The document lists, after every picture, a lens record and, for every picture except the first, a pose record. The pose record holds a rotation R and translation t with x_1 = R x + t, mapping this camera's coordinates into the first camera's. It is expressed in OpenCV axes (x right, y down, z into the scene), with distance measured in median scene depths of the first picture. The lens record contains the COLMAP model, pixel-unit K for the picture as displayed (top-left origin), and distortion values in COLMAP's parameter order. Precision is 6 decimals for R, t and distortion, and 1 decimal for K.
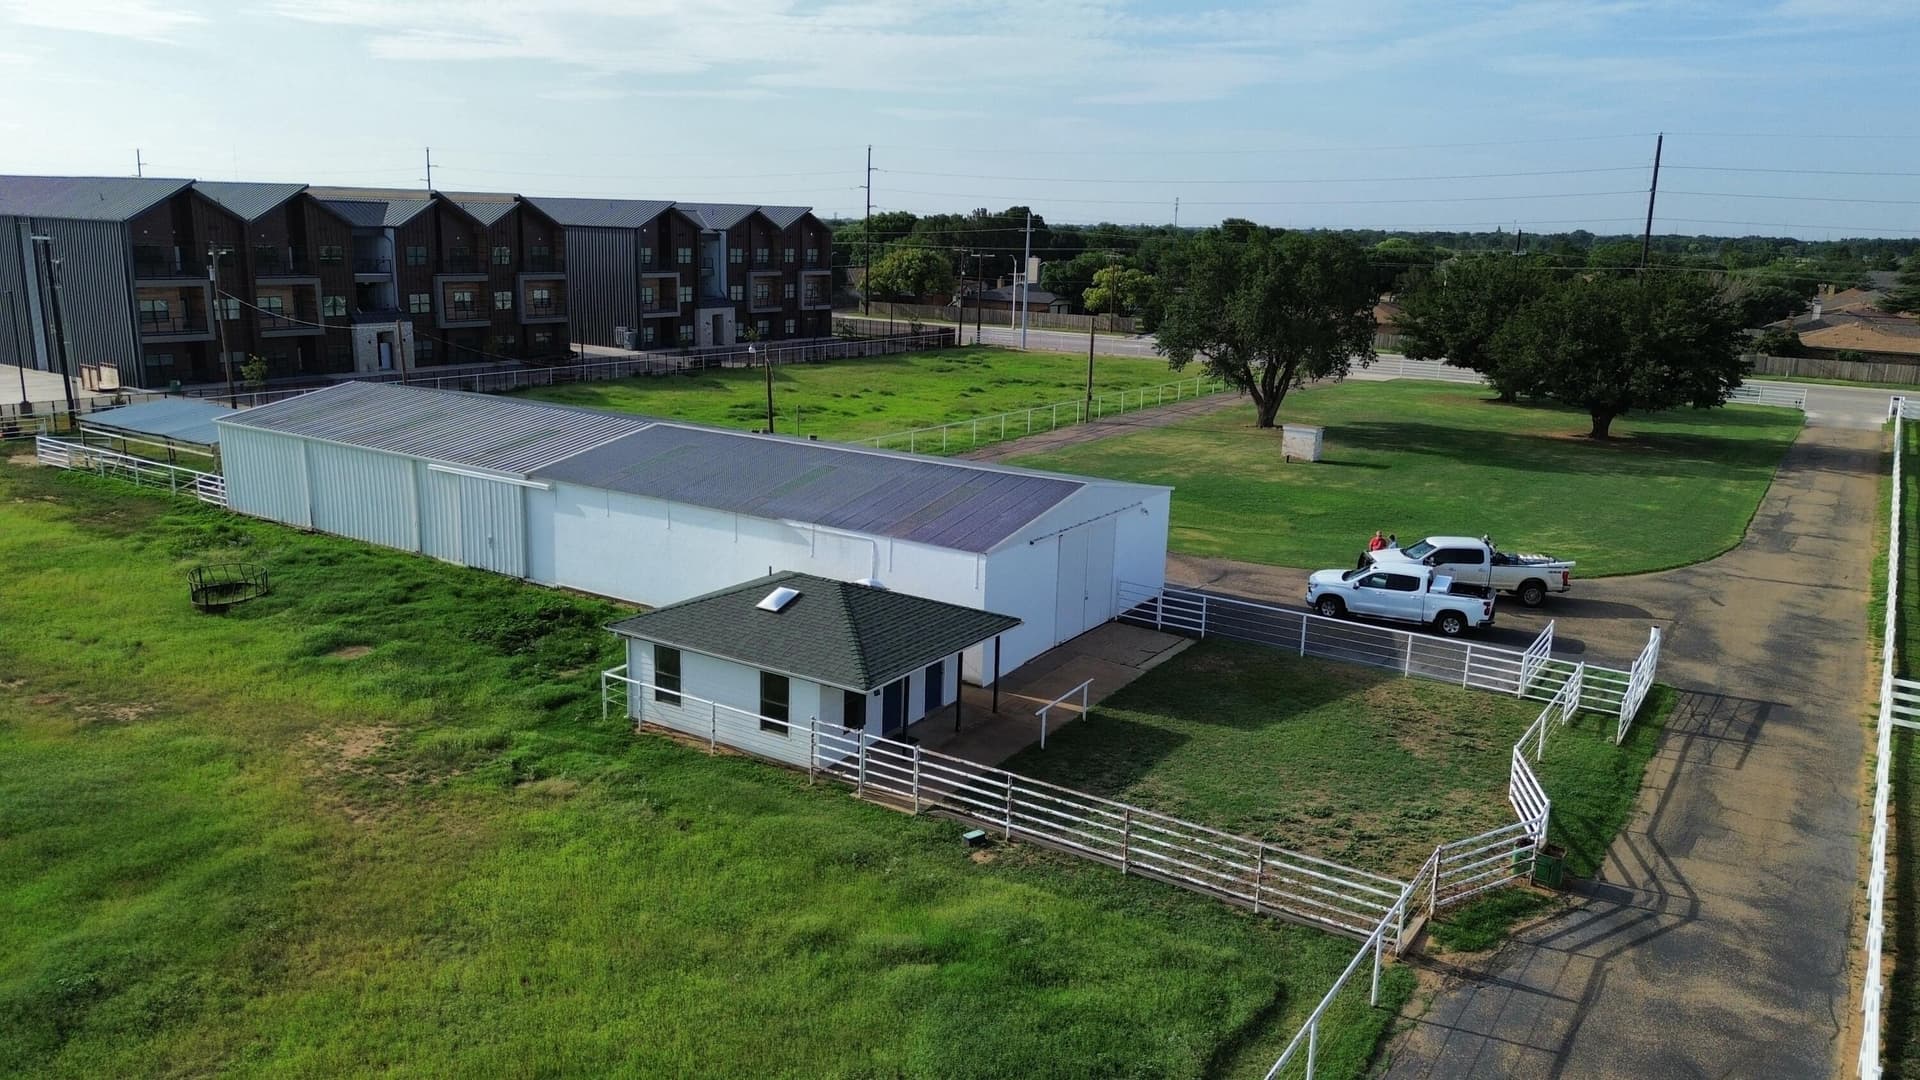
lens RADIAL K [[1369.3, 0, 960.0], [0, 1369.3, 540.0], [0, 0, 1]] dist [0.043876, -0.002036]
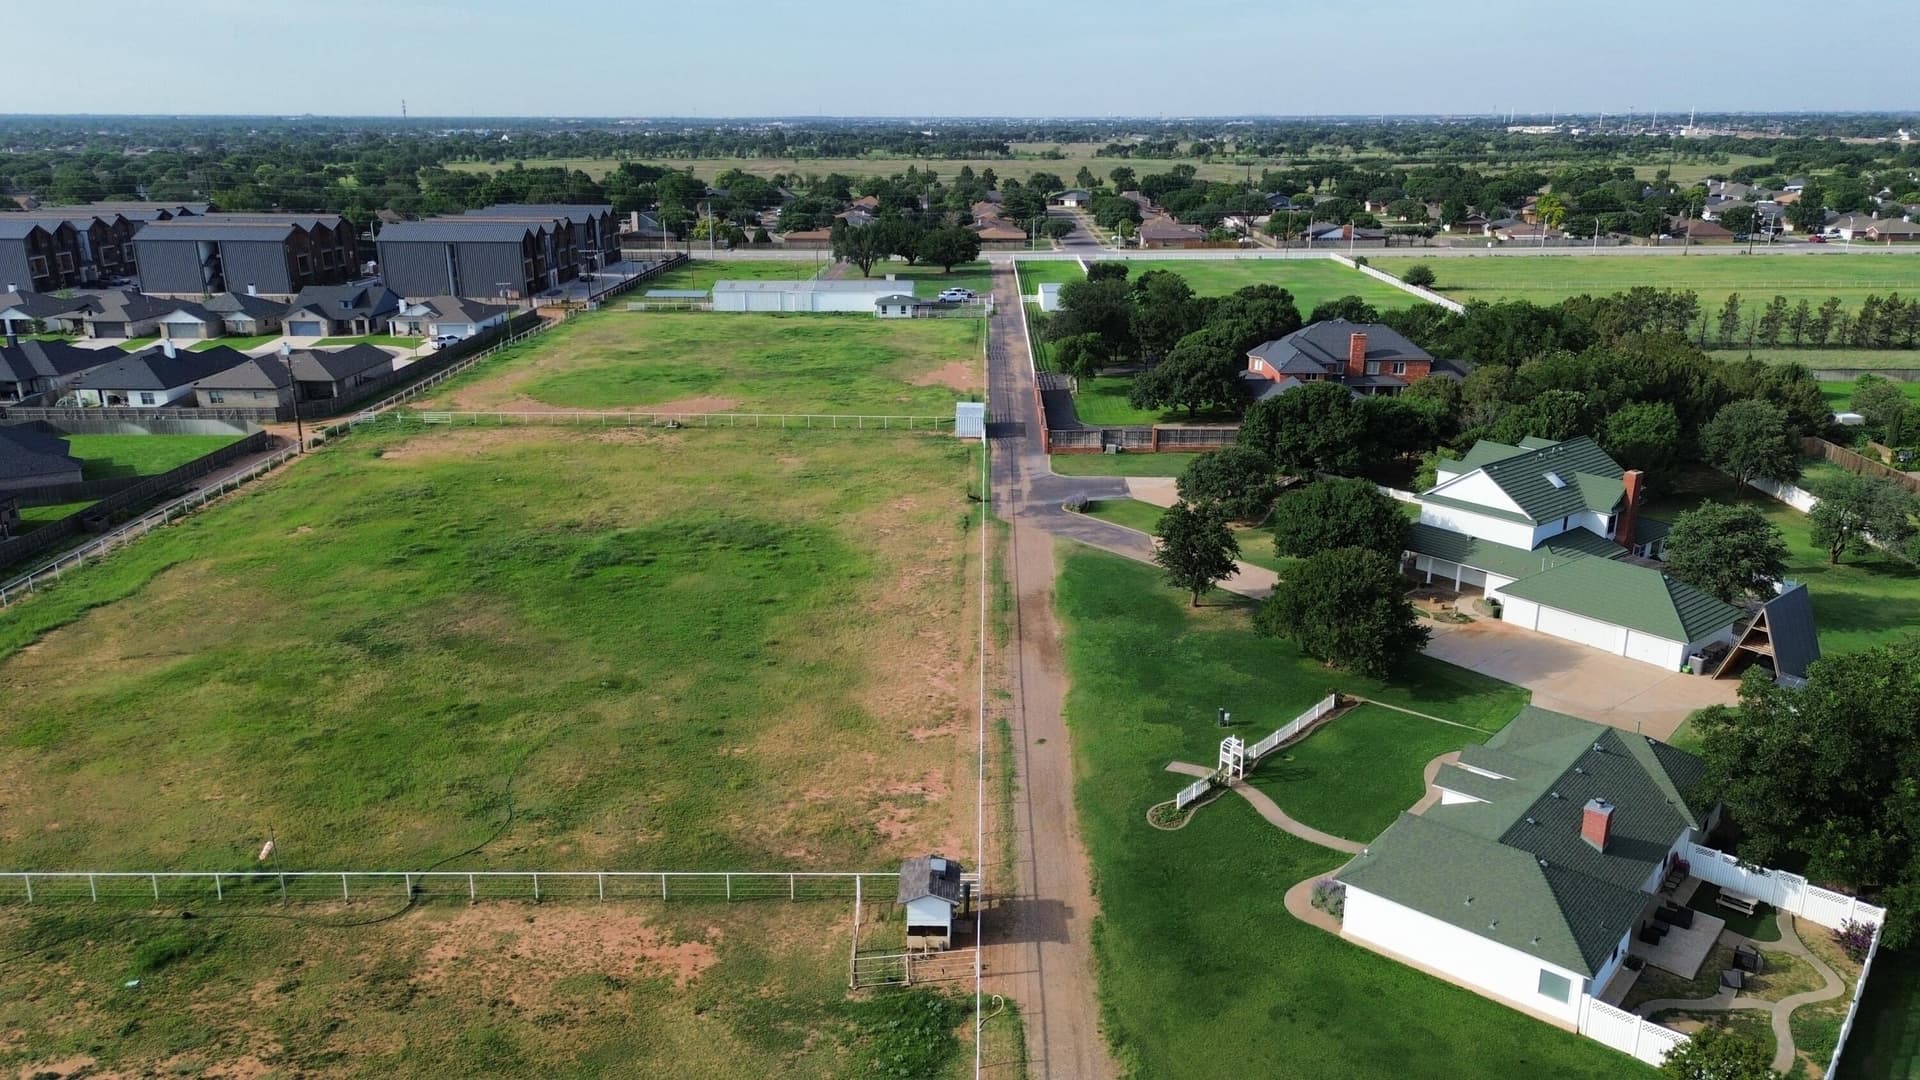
lens RADIAL K [[1364.2, 0, 960.0], [0, 1364.2, 540.0], [0, 0, 1]] dist [0.091485, -0.093594]
pose [[0.842291, -0.187228, 0.505462, -1.138972], [0.145433, 0.981897, 0.121357, 0.144160], [-0.519033, -0.028707, 0.854272, -1.643367]]
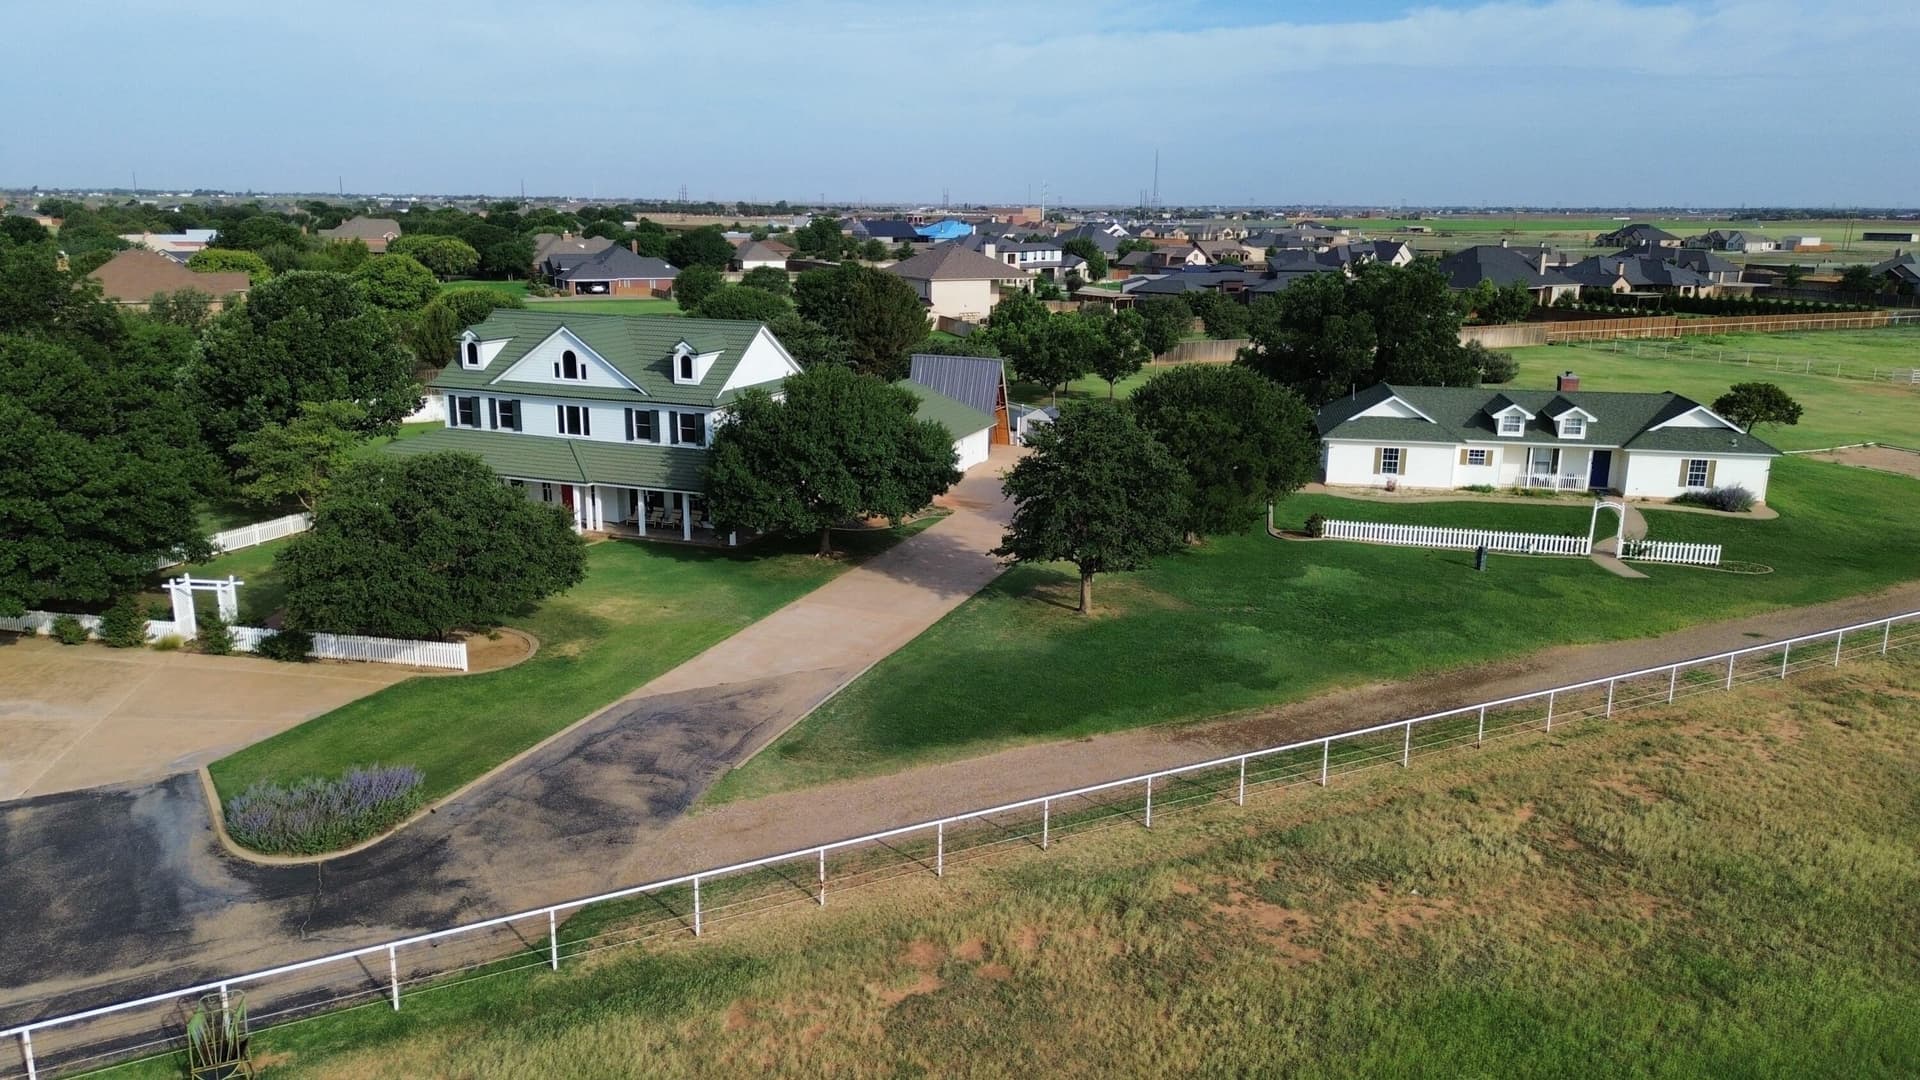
lens RADIAL K [[1364.2, 0, 960.0], [0, 1364.2, 540.0], [0, 0, 1]] dist [0.091485, -0.093594]
pose [[-0.886438, -0.141405, 0.440718, -0.728149], [0.072846, 0.897699, 0.434546, 0.093453], [-0.457079, 0.417302, -0.785454, -0.591536]]
